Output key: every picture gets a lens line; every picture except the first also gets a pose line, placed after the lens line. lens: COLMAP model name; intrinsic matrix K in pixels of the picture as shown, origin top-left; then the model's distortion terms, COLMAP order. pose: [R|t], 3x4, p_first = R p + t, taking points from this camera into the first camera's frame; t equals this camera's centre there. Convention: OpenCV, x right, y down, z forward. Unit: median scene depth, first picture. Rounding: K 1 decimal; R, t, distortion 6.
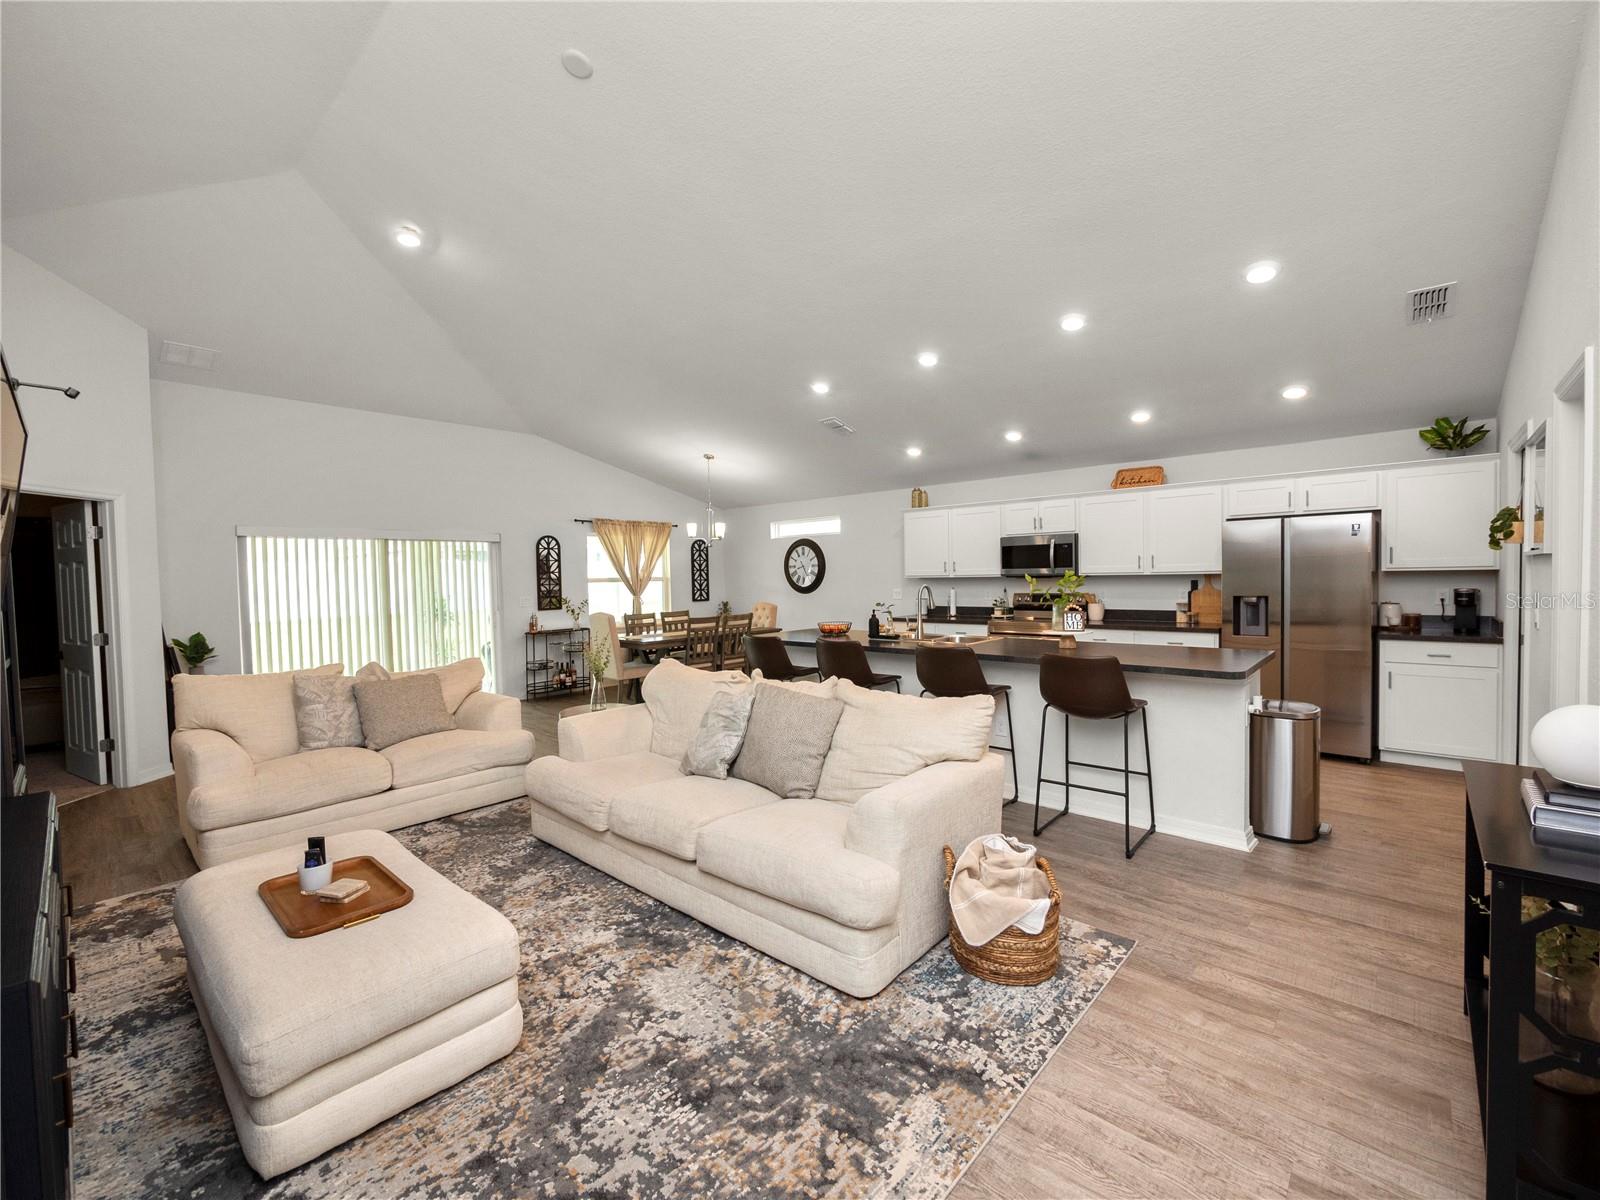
lens RADIAL K [[674.9, 0, 800.1], [0, 674.9, 597.0], [0, 0, 1]] dist [-0.006242, 0.000606]
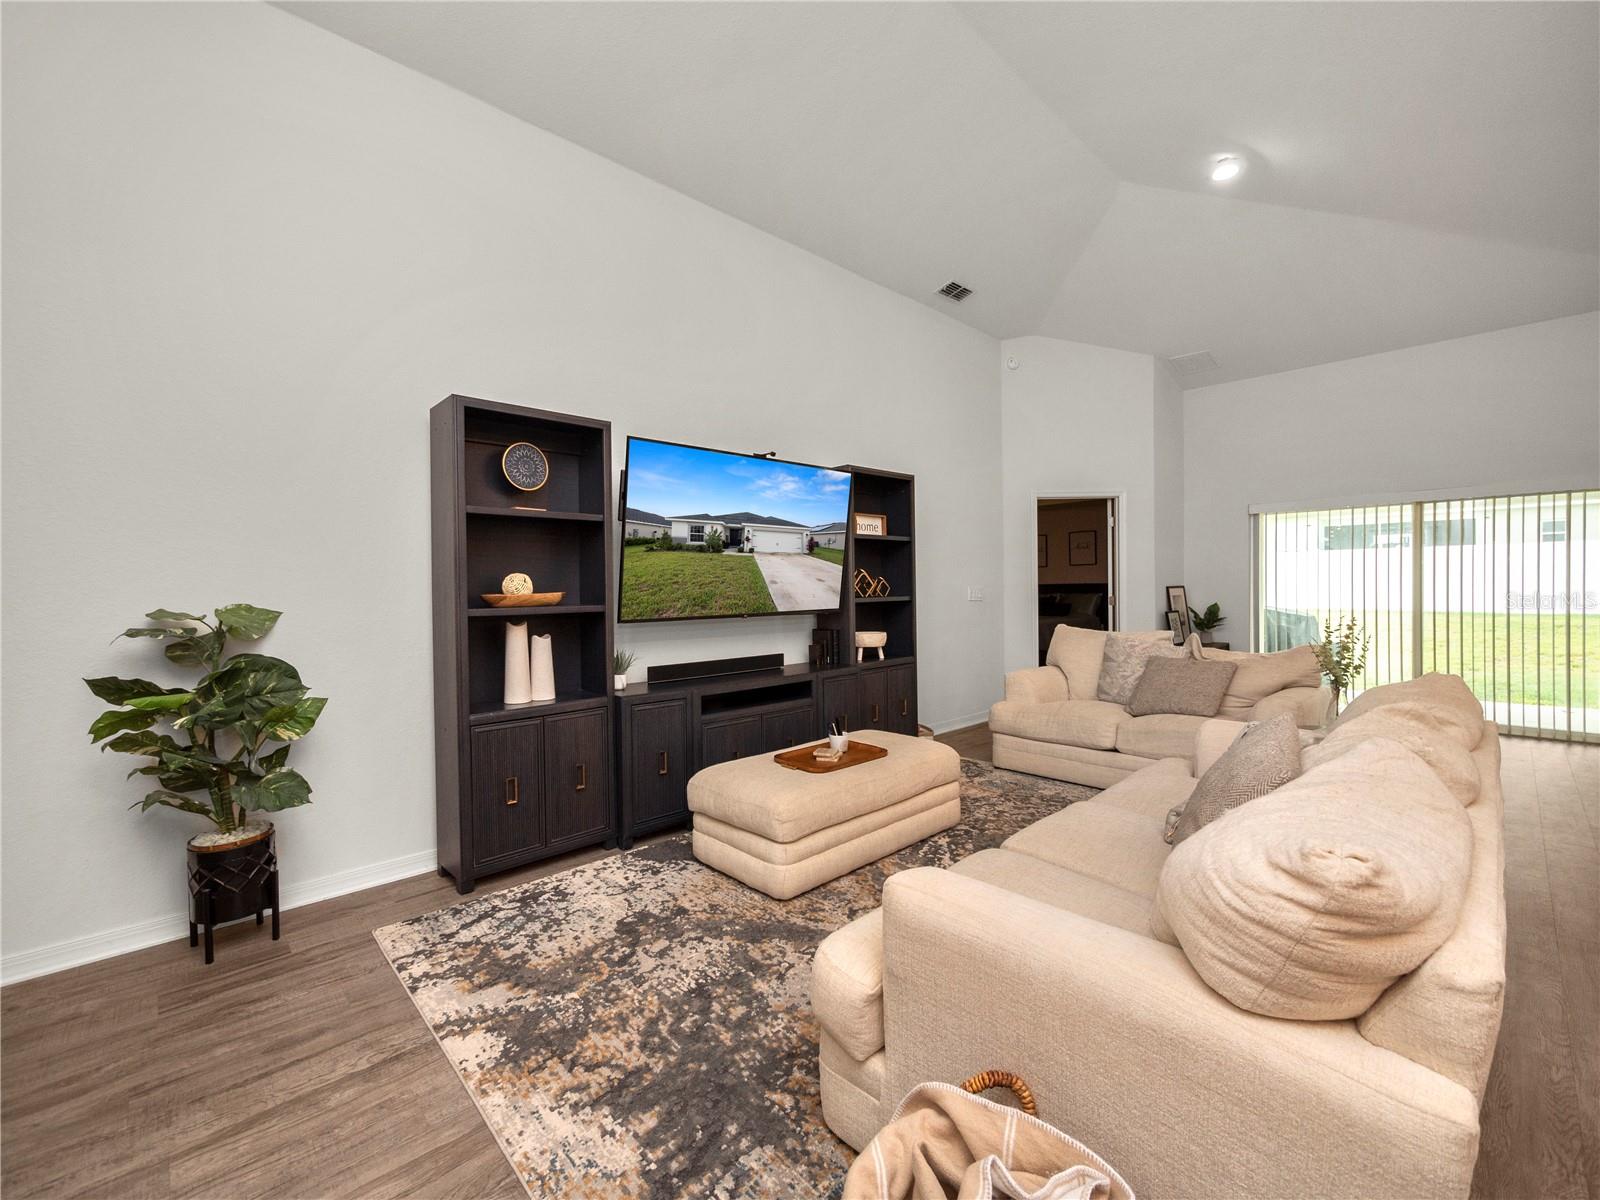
lens RADIAL K [[674.9, 0, 800.1], [0, 674.9, 597.0], [0, 0, 1]] dist [-0.006242, 0.000606]
pose [[-0.072478, 0.037125, -0.996679, 0.279319], [-0.019294, 0.999068, 0.038617, 0.012714], [0.997183, 0.022028, -0.071694, 0.368758]]
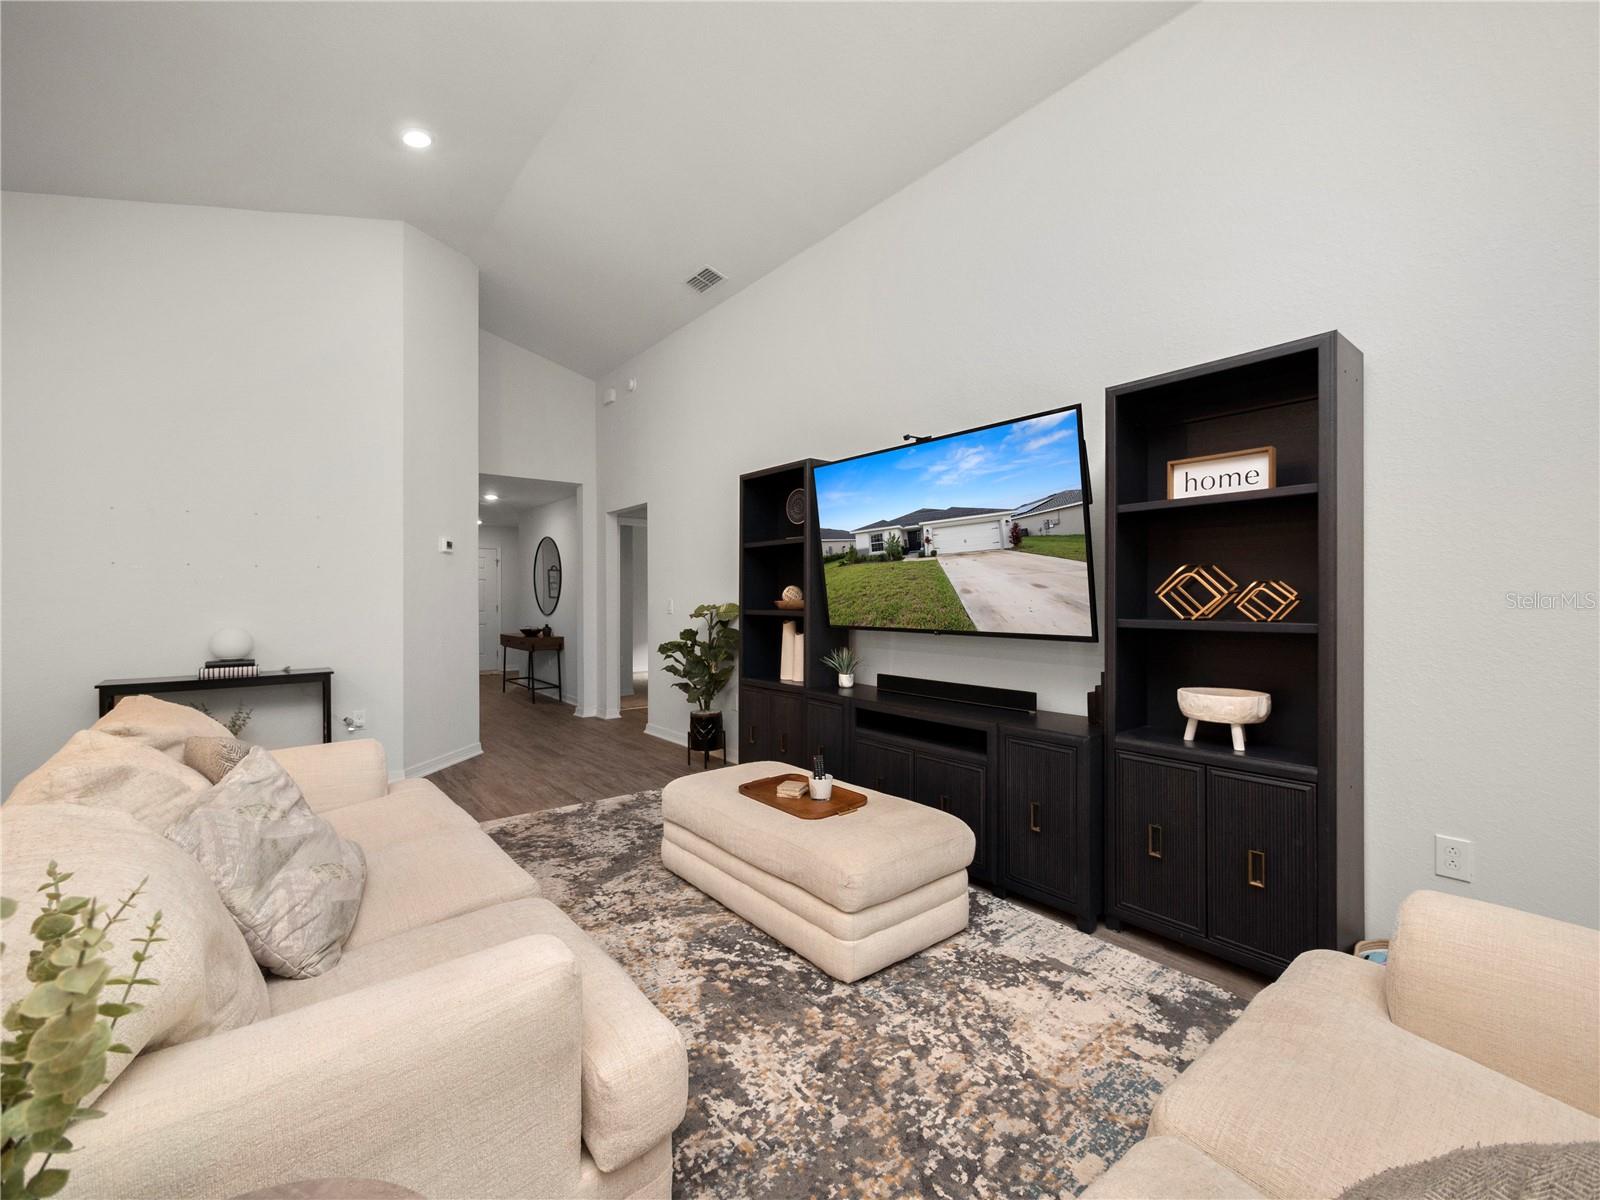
lens RADIAL K [[674.9, 0, 800.1], [0, 674.9, 597.0], [0, 0, 1]] dist [-0.006242, 0.000606]
pose [[-0.988468, 0.022082, 0.149814, -0.318971], [0.026764, 0.999212, 0.029307, 0.009673], [-0.149048, 0.032979, -0.988280, 0.807434]]
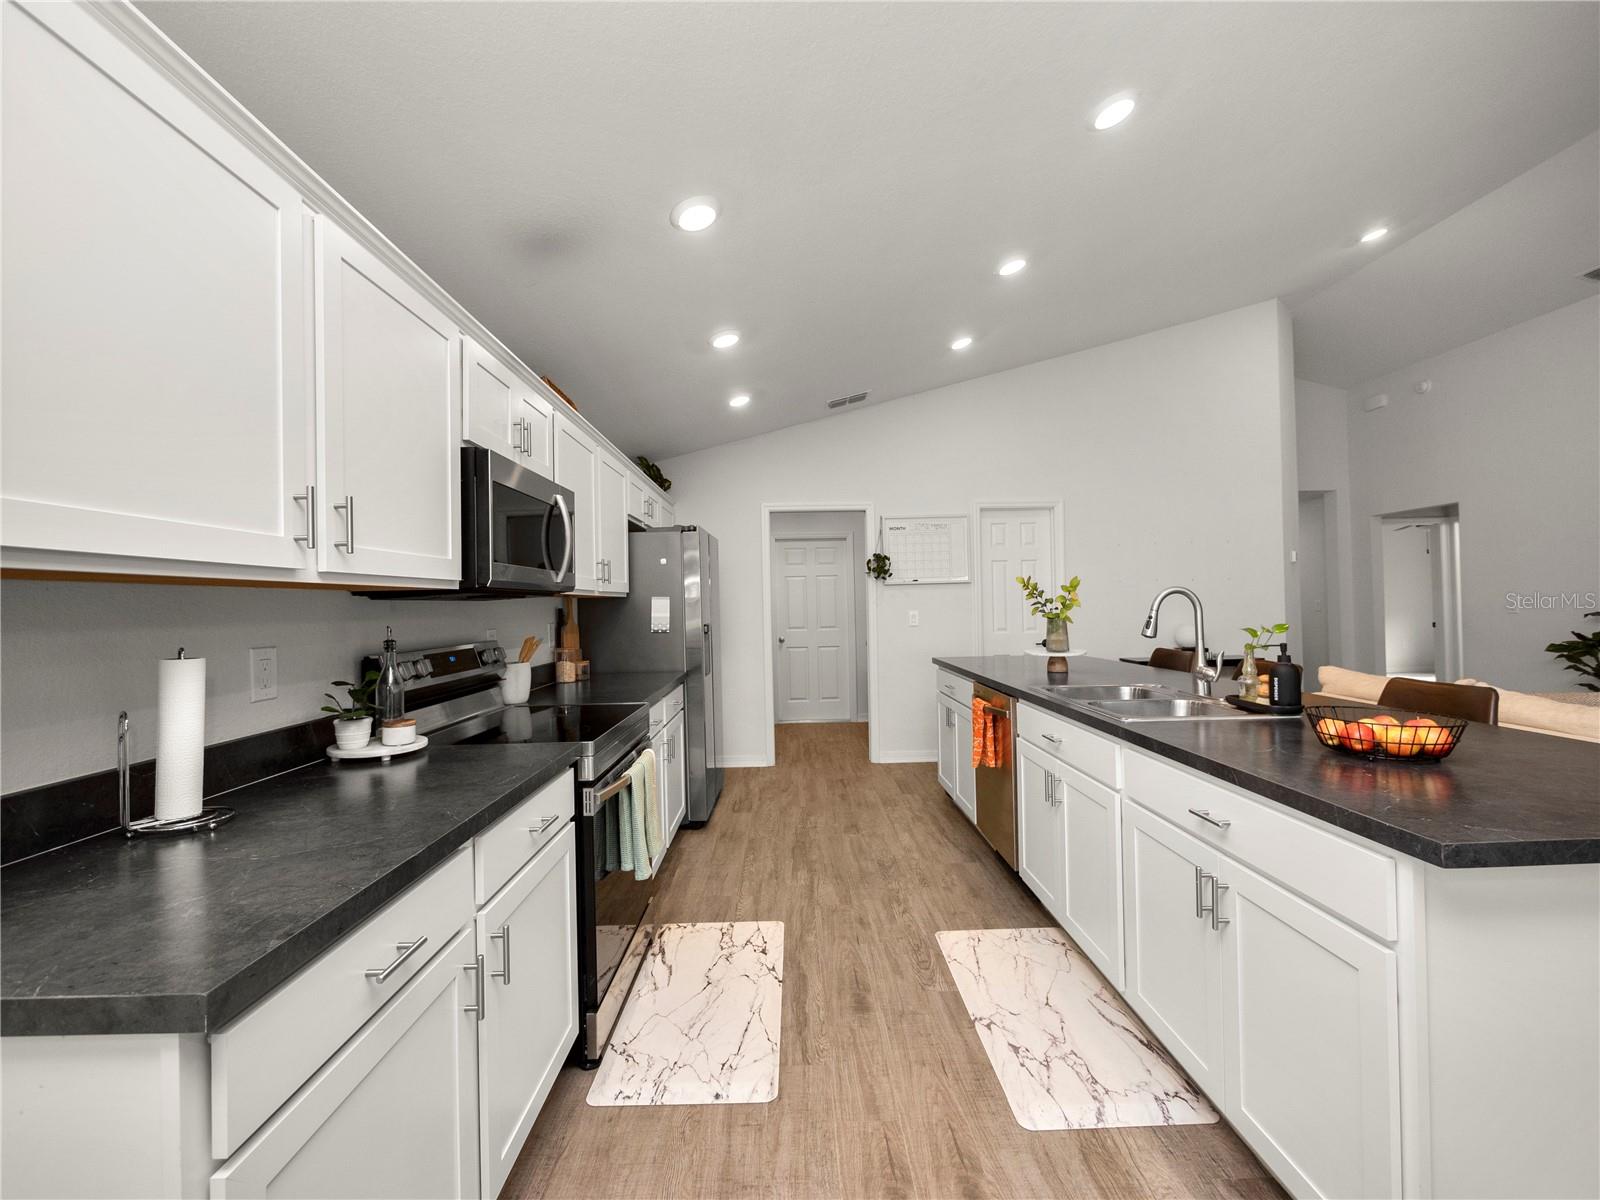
lens RADIAL K [[674.9, 0, 800.1], [0, 674.9, 597.0], [0, 0, 1]] dist [-0.006242, 0.000606]
pose [[-0.686218, 0.042420, 0.726158, 0.011561], [0.058403, 0.998288, -0.003127, -0.020887], [-0.725047, 0.040264, -0.687521, 1.249028]]
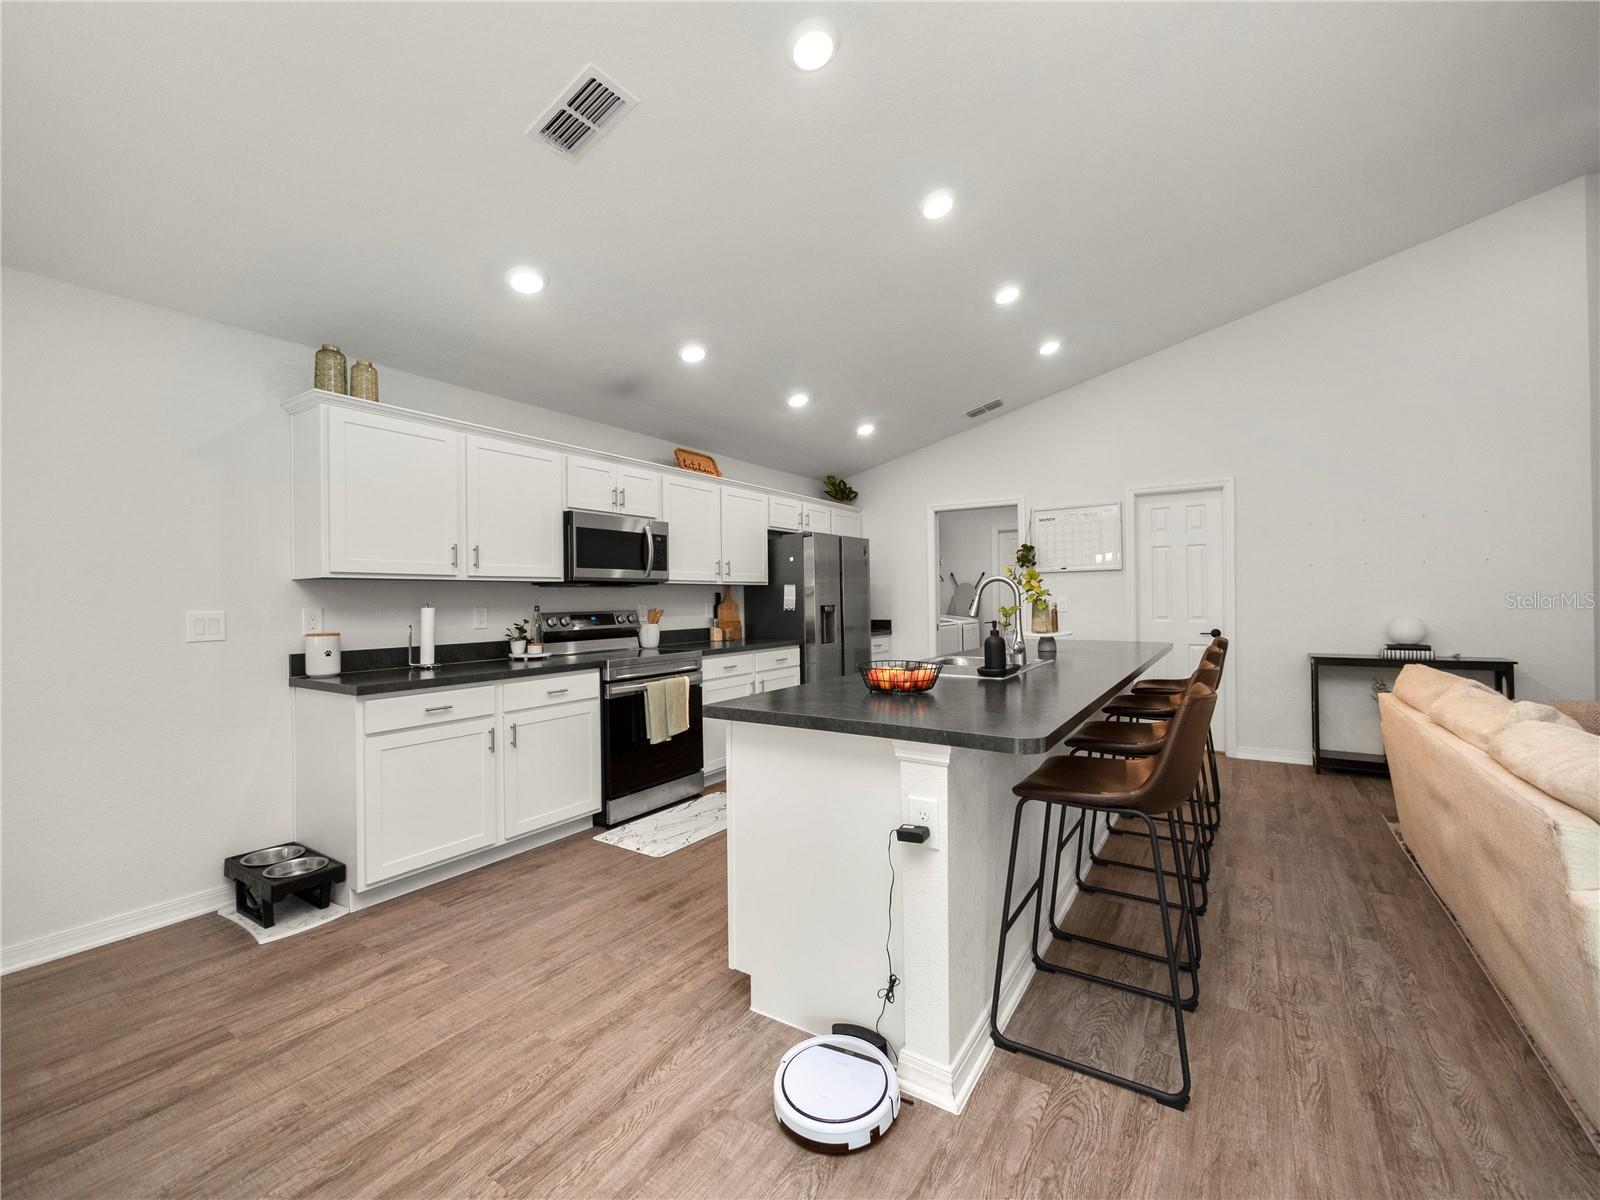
lens RADIAL K [[674.9, 0, 800.1], [0, 674.9, 597.0], [0, 0, 1]] dist [-0.006242, 0.000606]
pose [[-0.155826, 0.025921, 0.987444, -0.314554], [0.049412, 0.998609, -0.018417, 0.002417], [-0.986548, 0.045922, -0.156890, 1.029603]]
